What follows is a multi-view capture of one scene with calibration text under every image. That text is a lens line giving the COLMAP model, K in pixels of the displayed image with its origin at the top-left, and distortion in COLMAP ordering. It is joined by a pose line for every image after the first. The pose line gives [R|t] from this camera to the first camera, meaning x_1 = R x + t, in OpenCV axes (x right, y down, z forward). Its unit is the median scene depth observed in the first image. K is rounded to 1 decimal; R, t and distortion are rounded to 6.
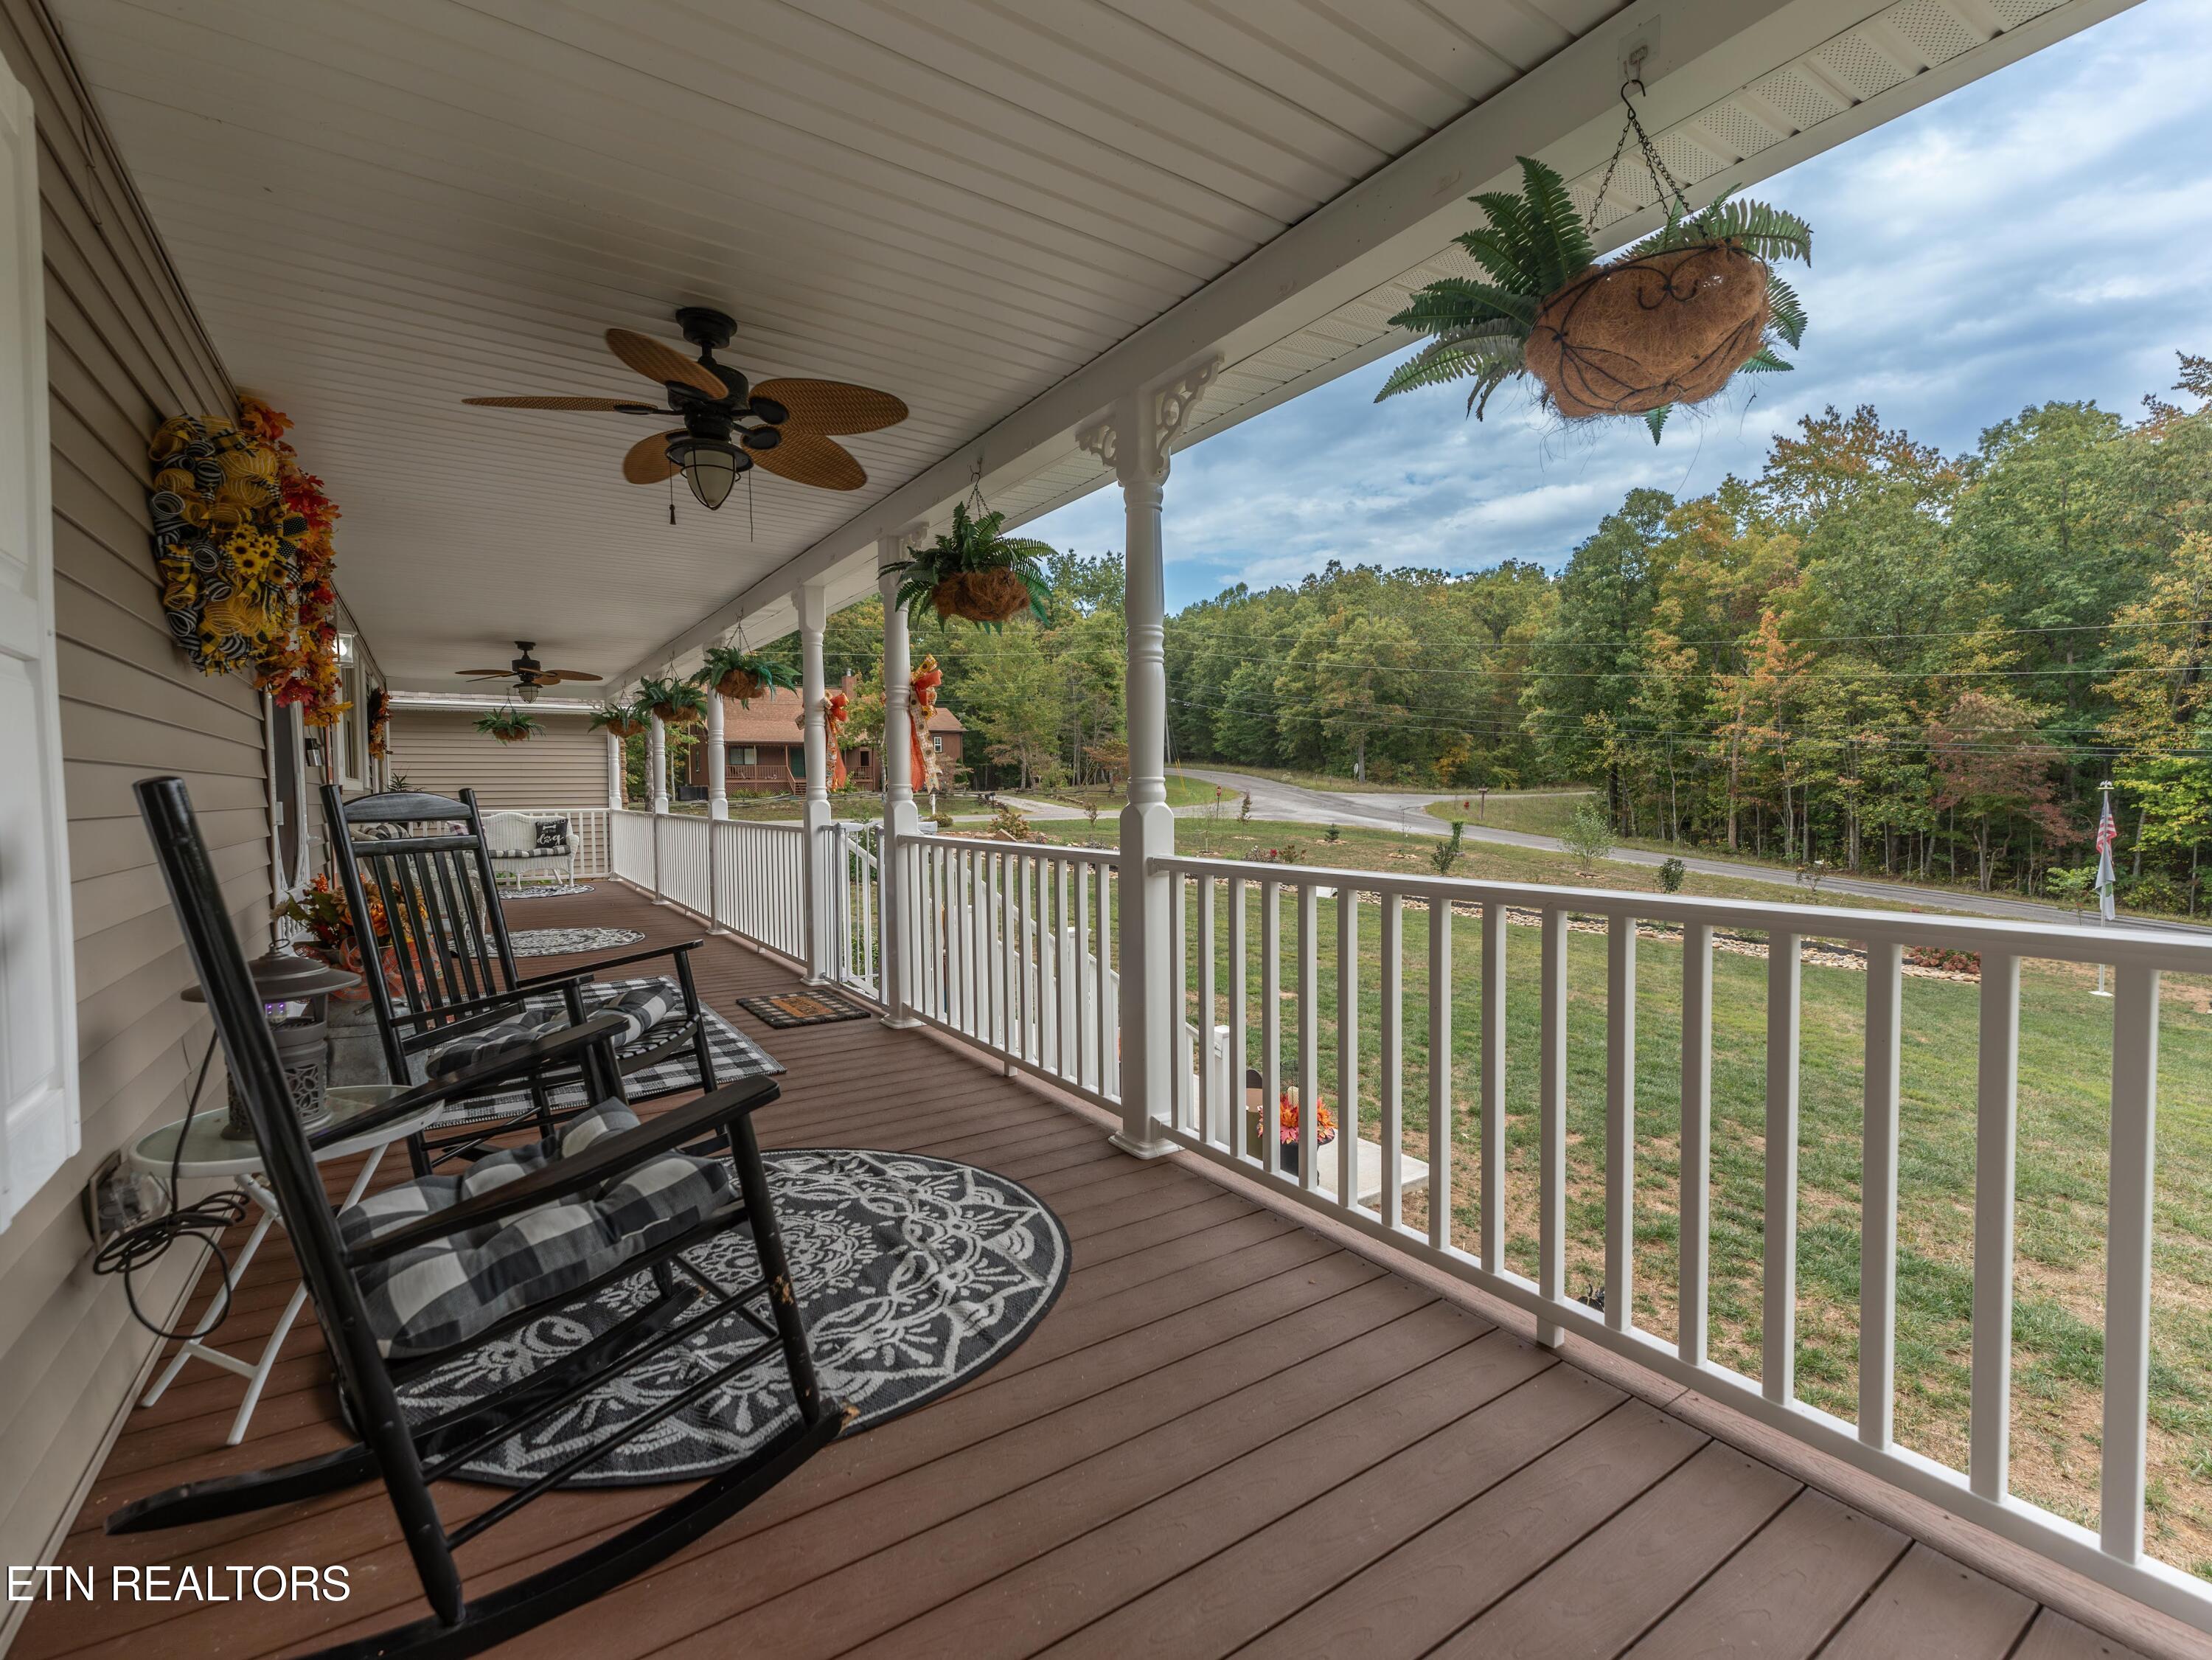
lens RADIAL K [[996.9, 0, 1103.5], [0, 996.9, 834.5], [0, 0, 1]] dist [-0.000814, -0.000663]
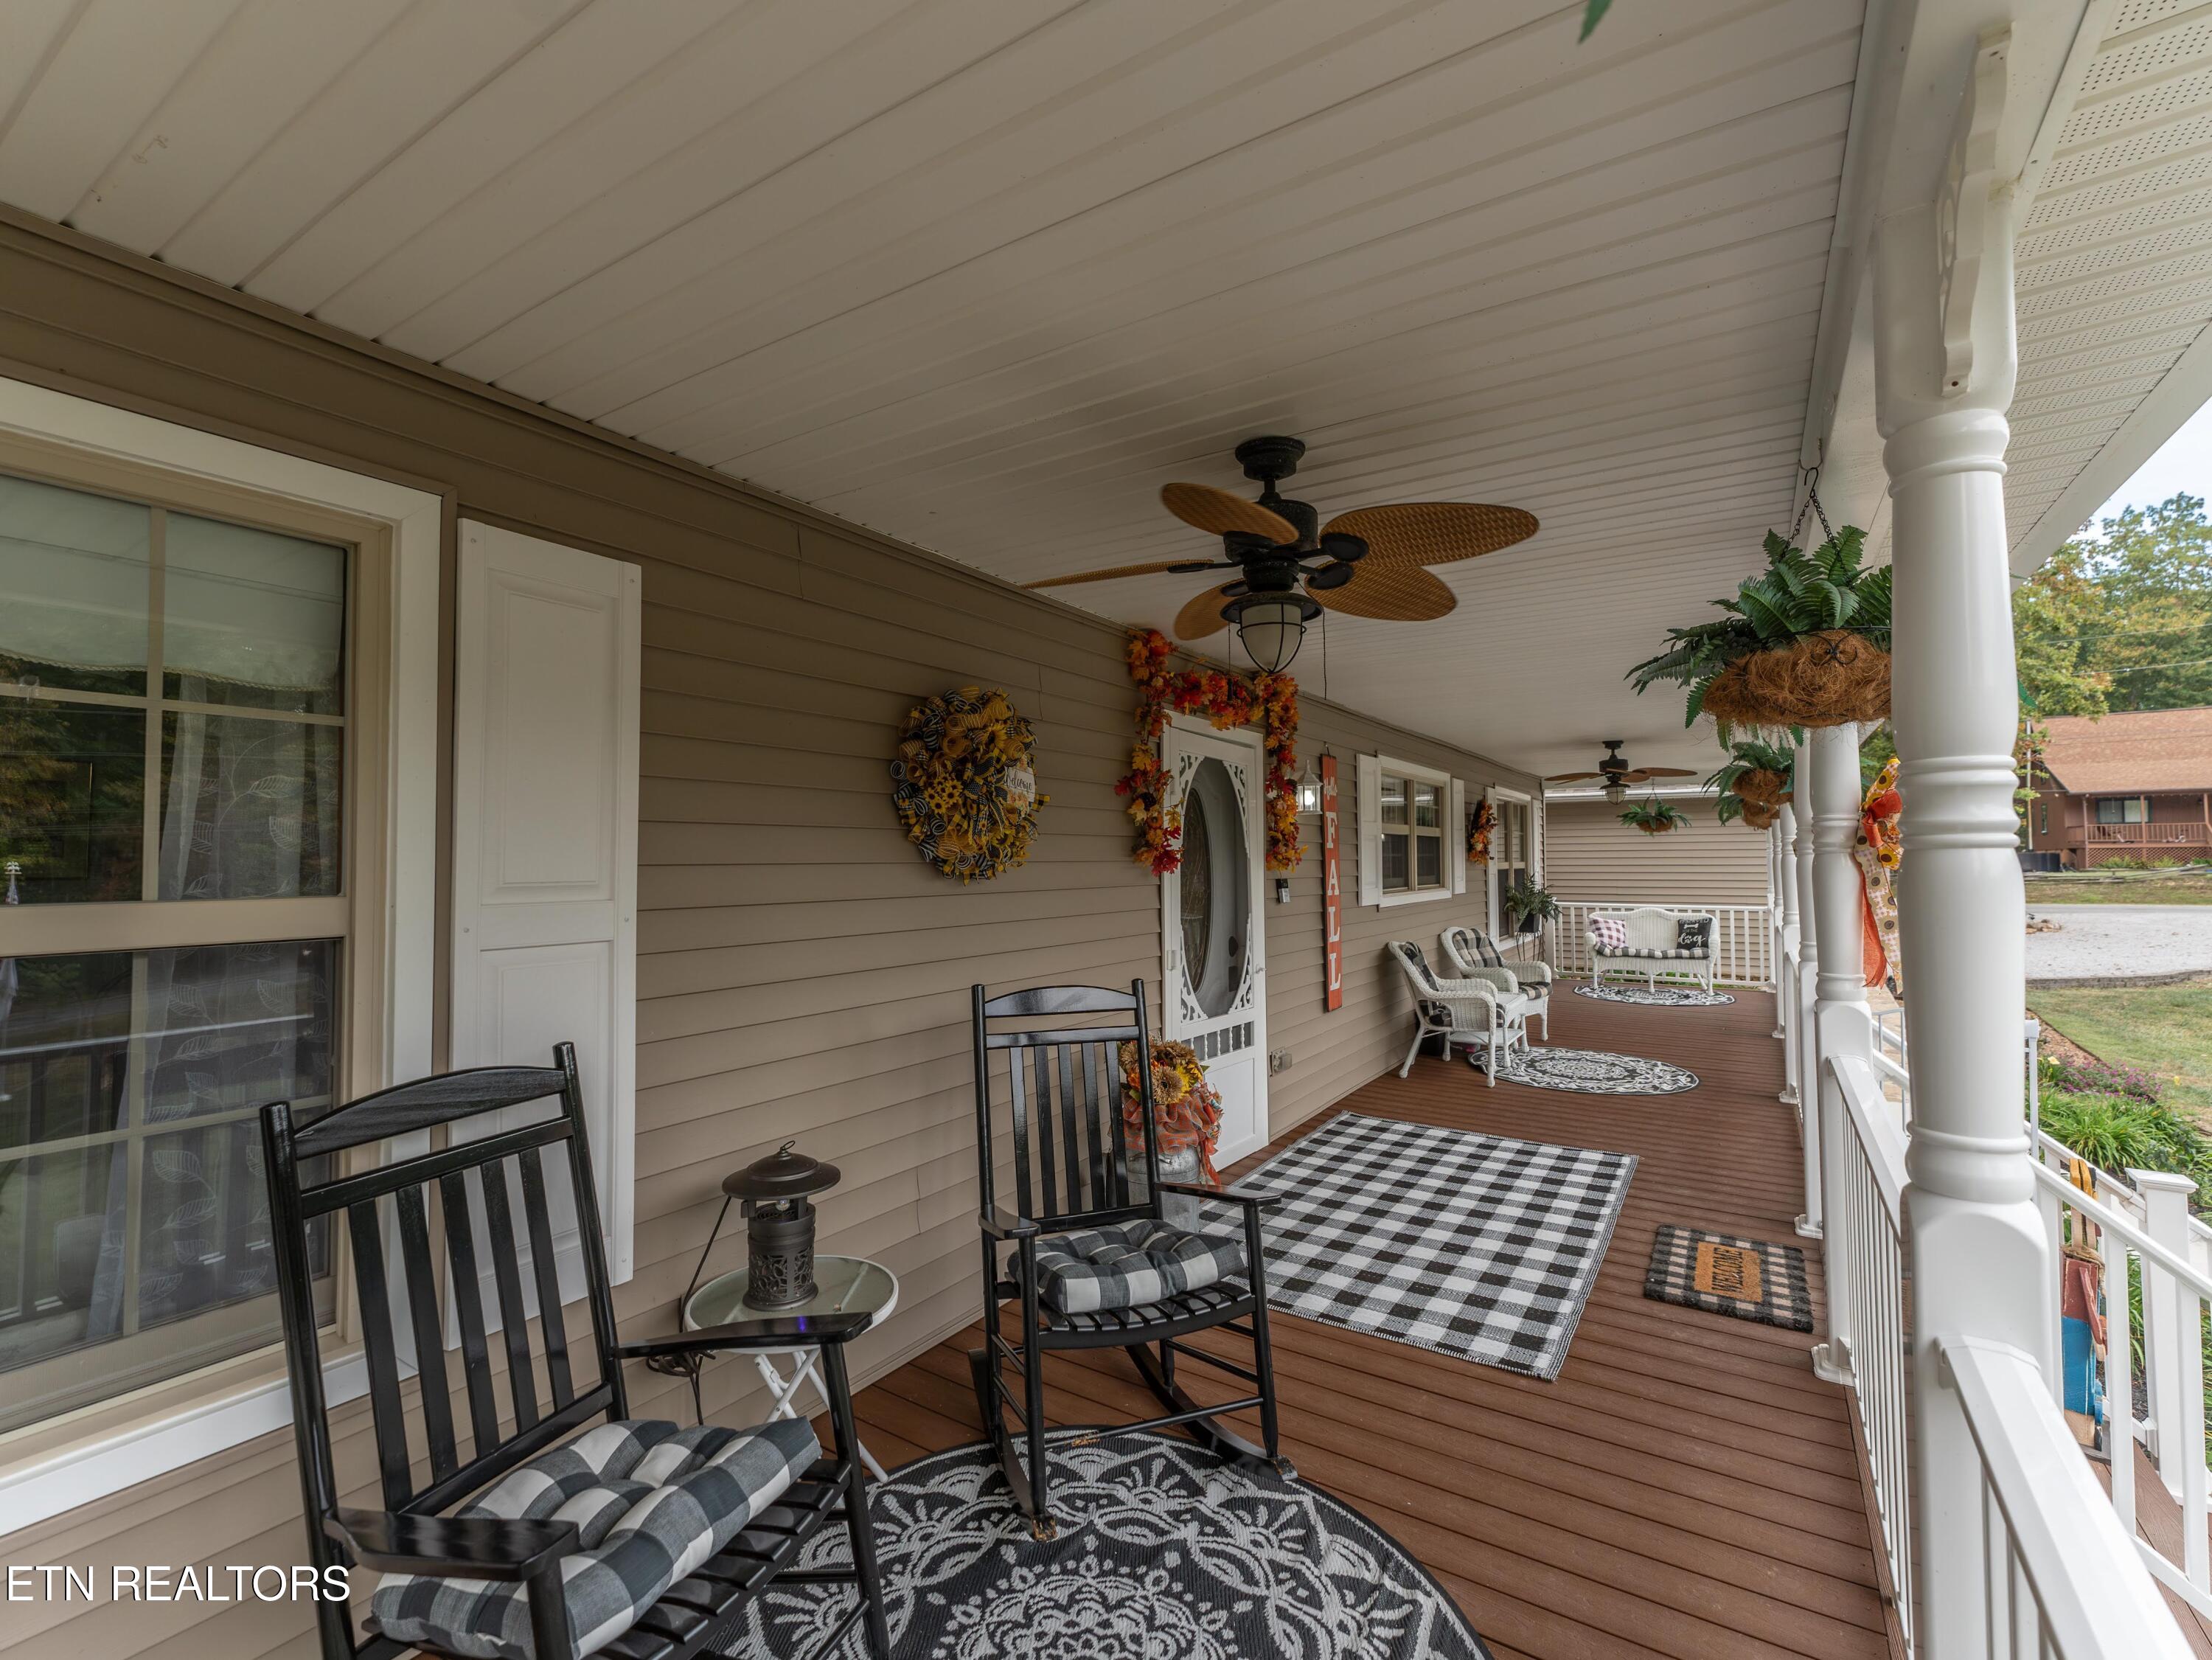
lens RADIAL K [[996.9, 0, 1103.4], [0, 996.9, 813.1], [0, 0, 1]] dist [-0.000814, -0.000663]
pose [[0.398026, -0.033709, -0.916755, 0.099895], [-0.040904, 0.997679, -0.054444, -0.052465], [0.916462, 0.059169, 0.395723, 0.178963]]
